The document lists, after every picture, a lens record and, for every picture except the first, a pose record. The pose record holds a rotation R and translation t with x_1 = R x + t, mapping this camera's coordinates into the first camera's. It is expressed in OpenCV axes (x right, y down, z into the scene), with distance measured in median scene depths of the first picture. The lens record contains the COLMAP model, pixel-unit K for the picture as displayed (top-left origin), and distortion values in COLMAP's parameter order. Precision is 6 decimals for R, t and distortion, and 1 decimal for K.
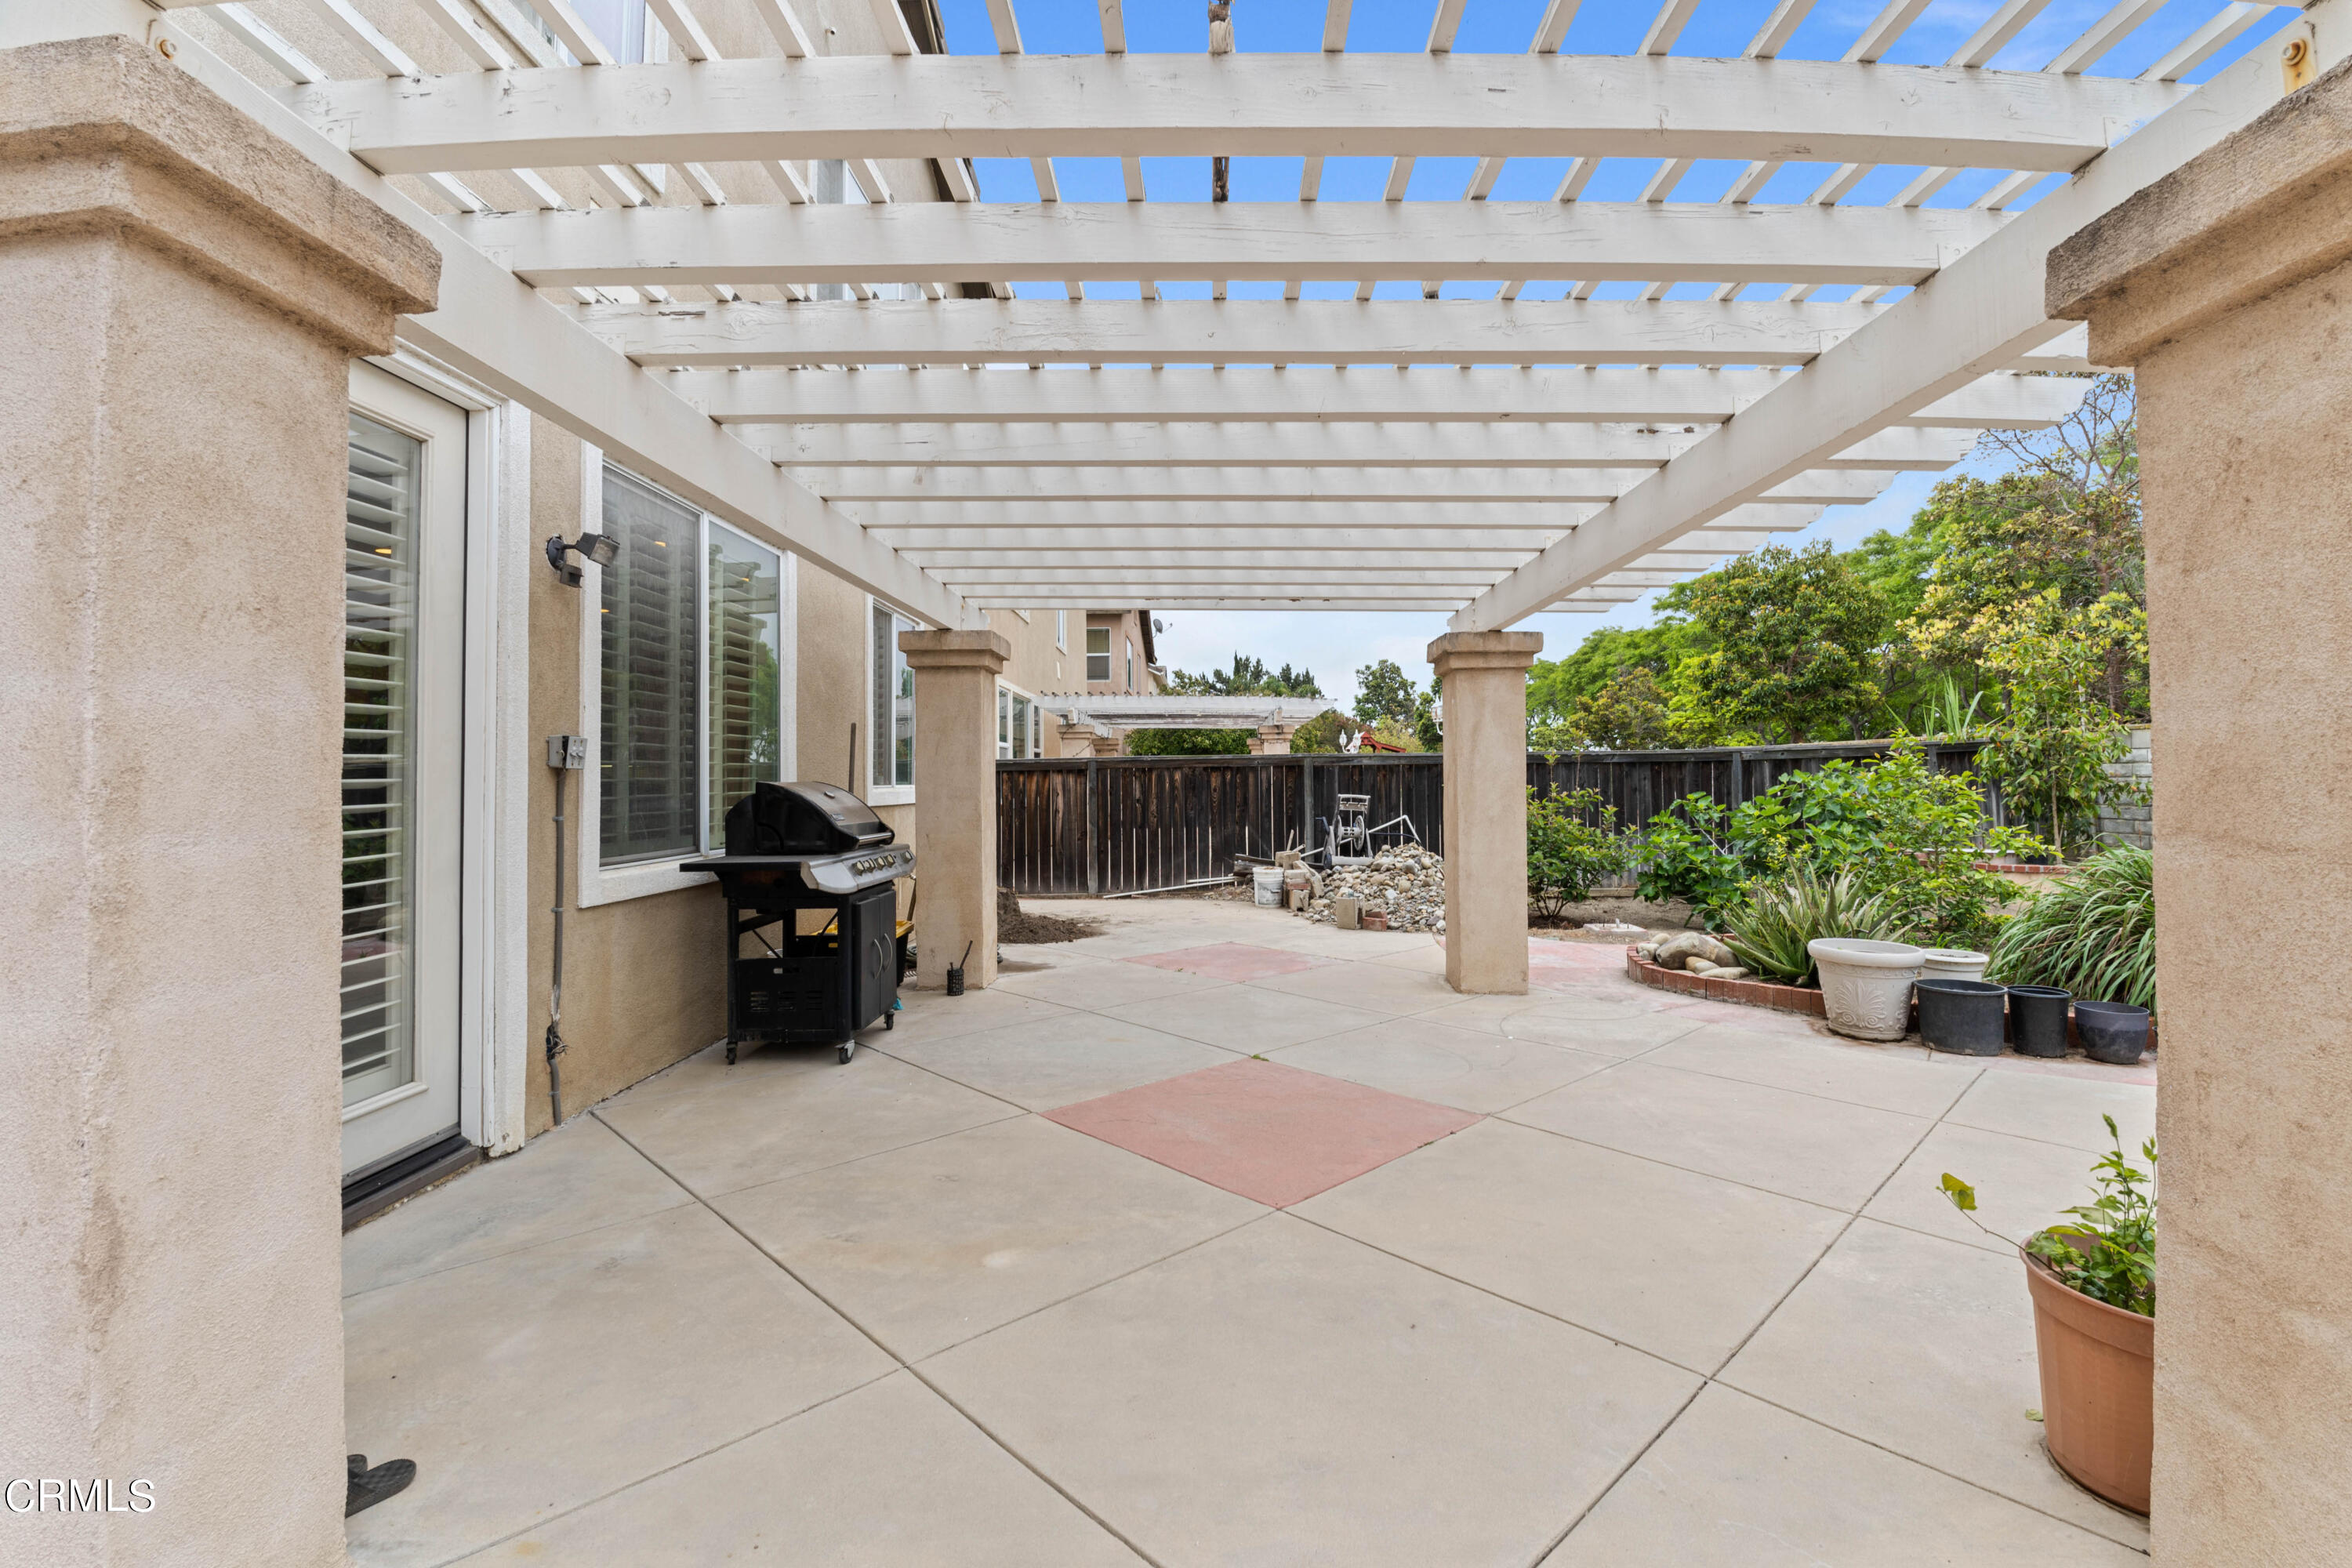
lens RADIAL K [[1048.9, 0, 1181.1], [0, 1048.9, 744.4], [0, 0, 1]] dist [0.023847, -0.058110]
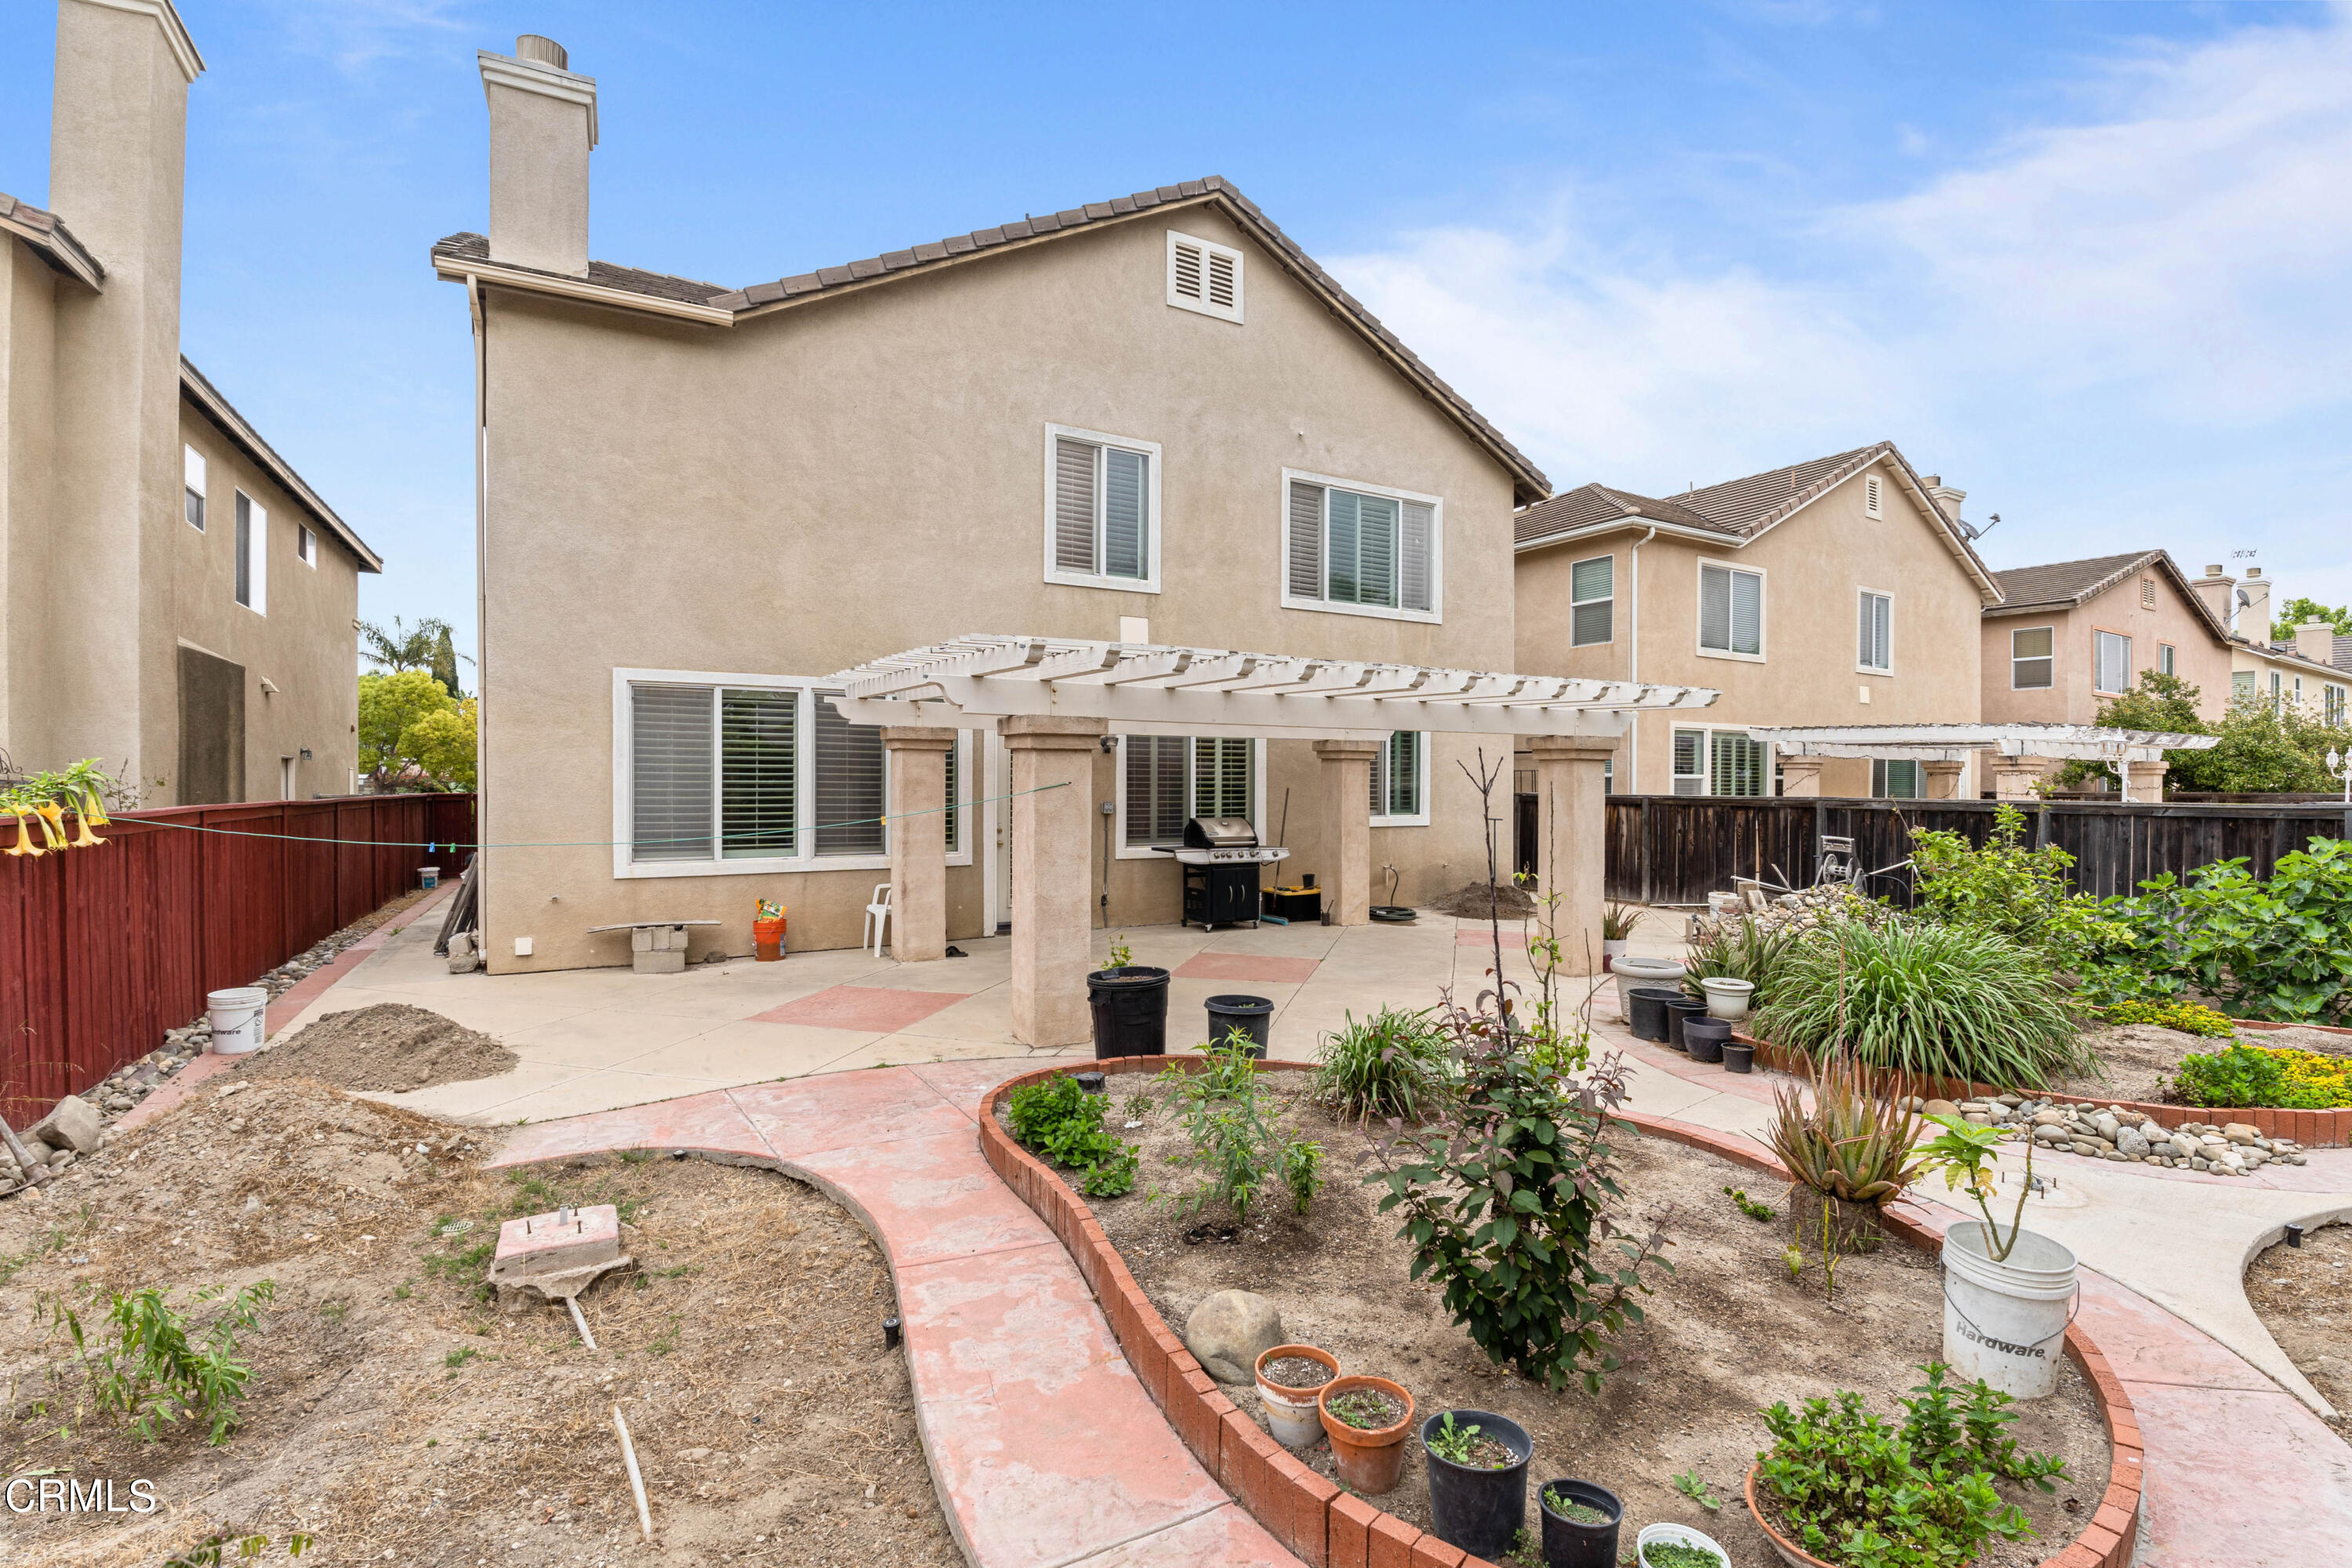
lens RADIAL K [[1039.6, 0, 1180.3], [0, 1039.6, 777.6], [0, 0, 1]] dist [-0.004964, -0.024021]
pose [[0.537081, 0.012266, -0.843442, 0.737747], [0.015210, 0.999591, 0.024222, -0.052417], [0.843394, -0.025838, 0.536675, -0.157182]]
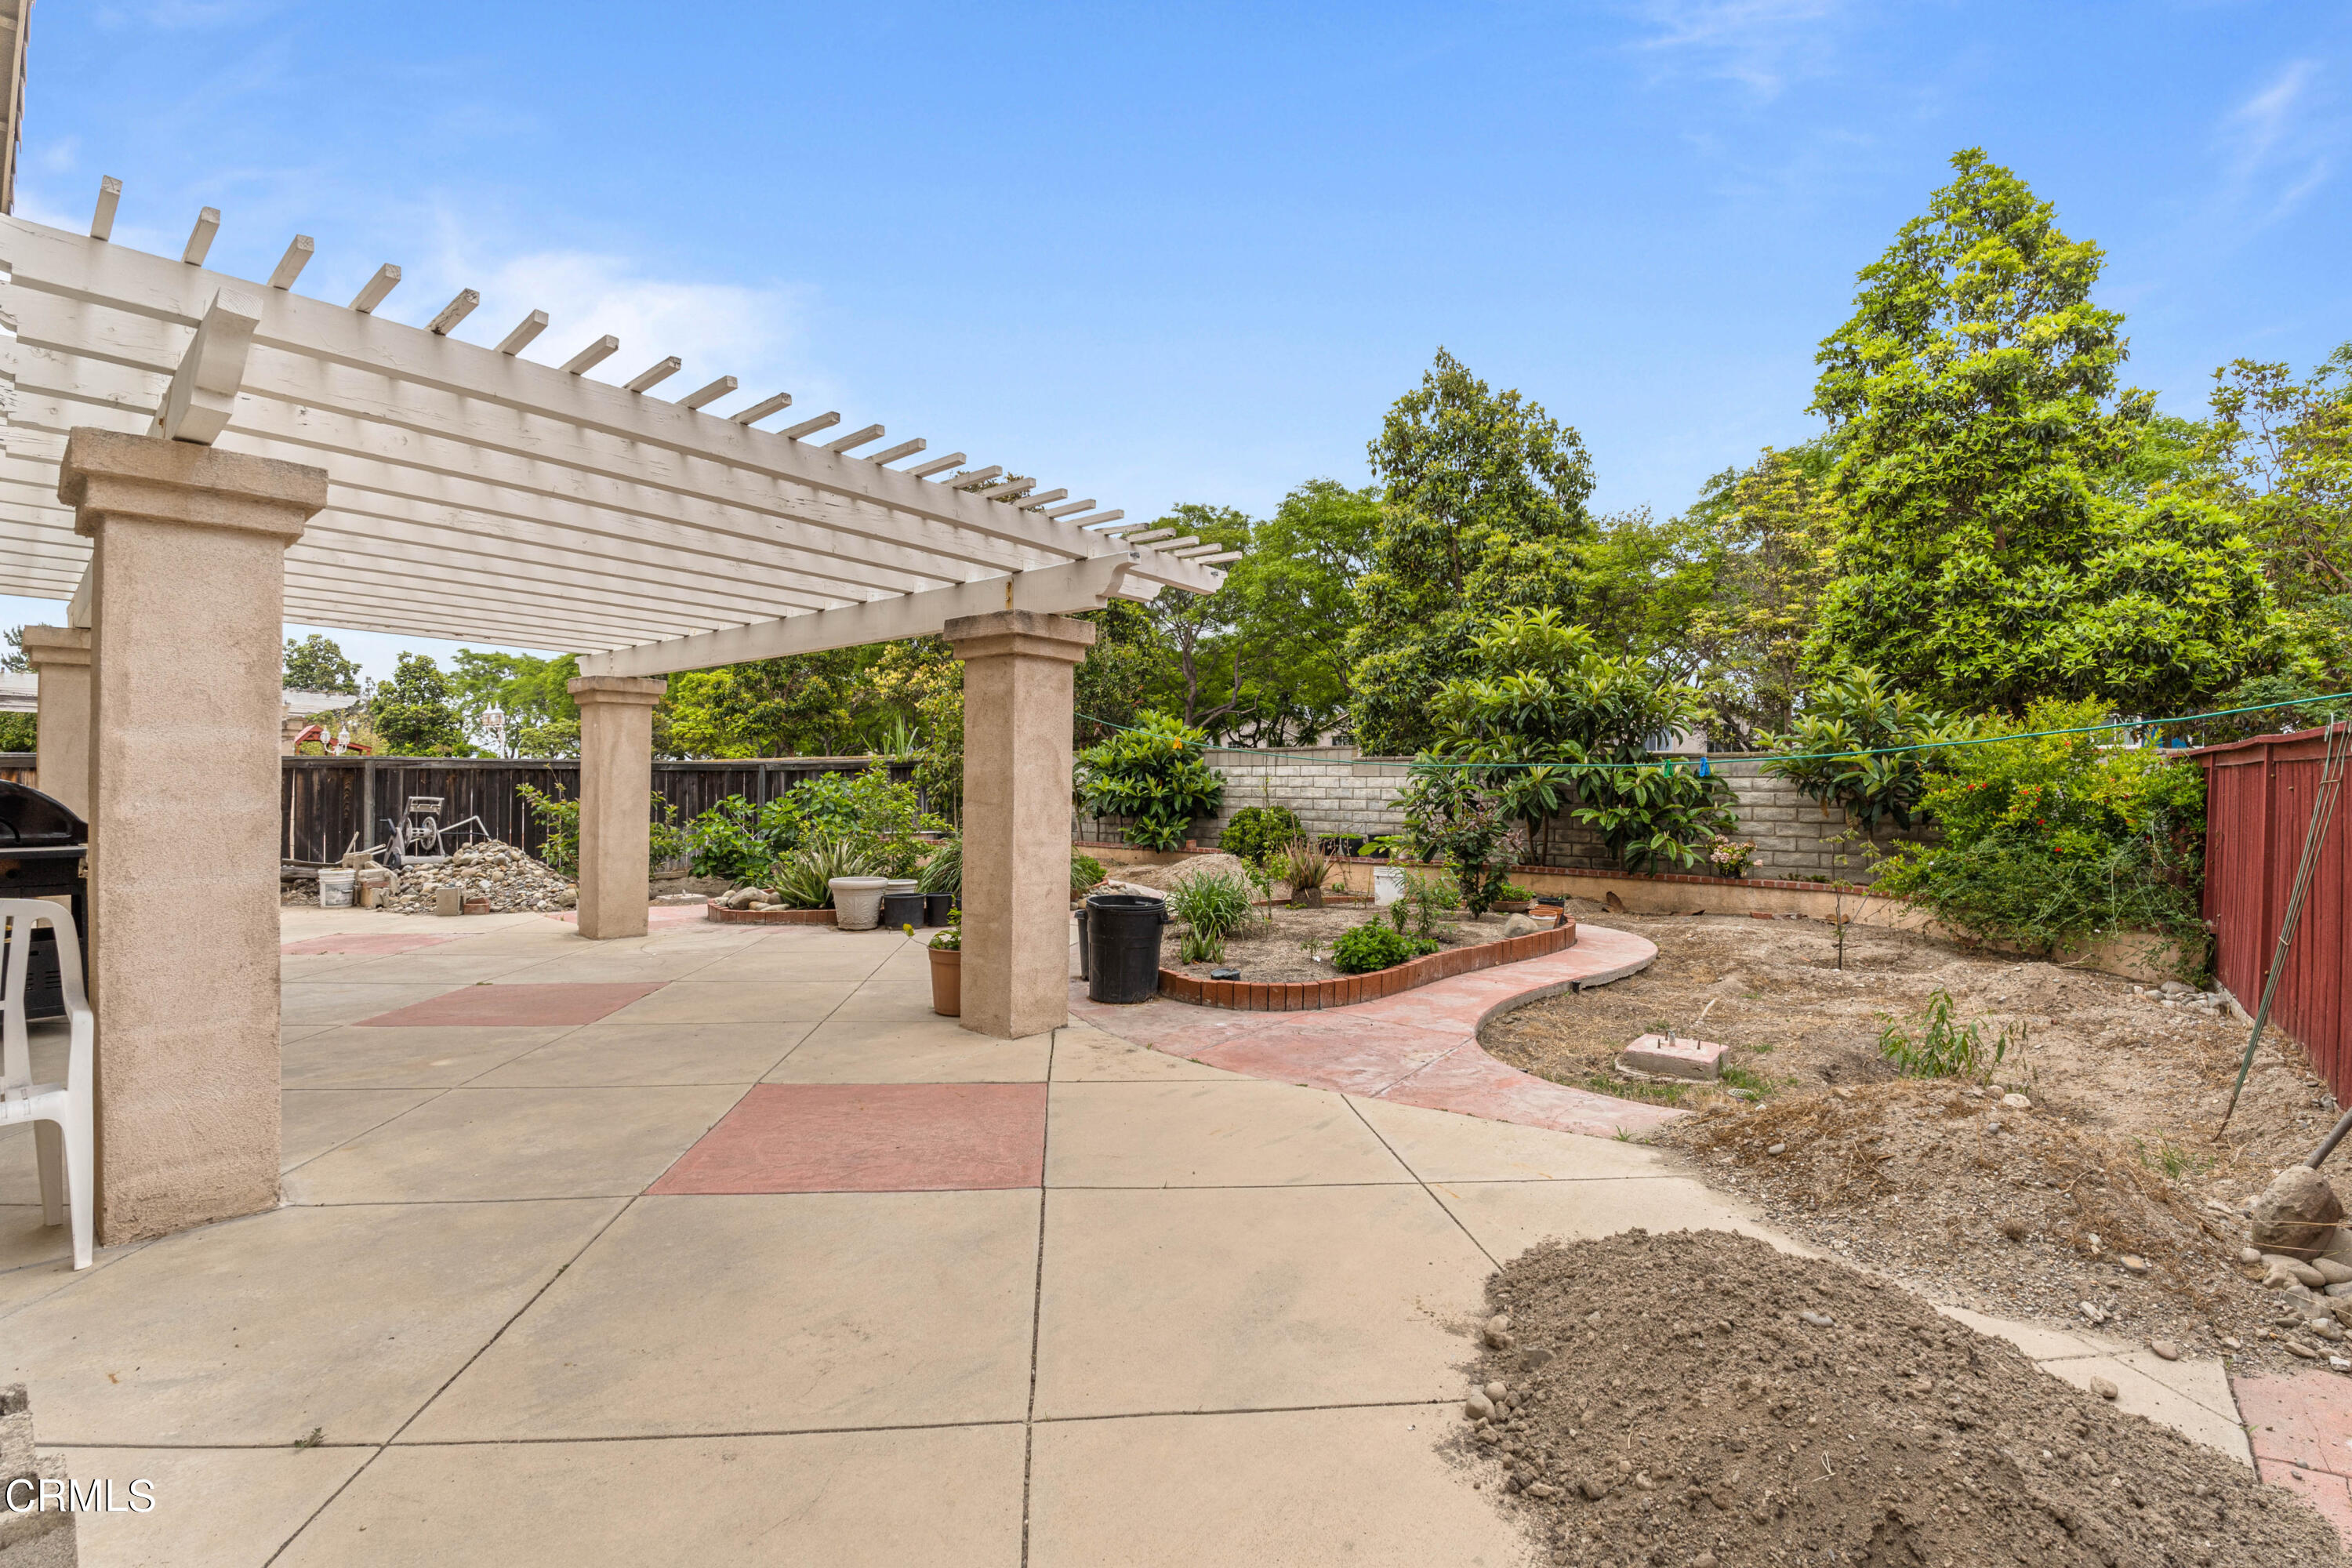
lens RADIAL K [[1039.6, 0, 1180.3], [0, 1039.6, 777.6], [0, 0, 1]] dist [-0.004964, -0.024021]
pose [[0.617844, 0.012133, 0.786207, -0.189812], [-0.032926, 0.999403, 0.010452, -0.007595], [-0.785611, -0.032344, 0.617875, -0.244445]]
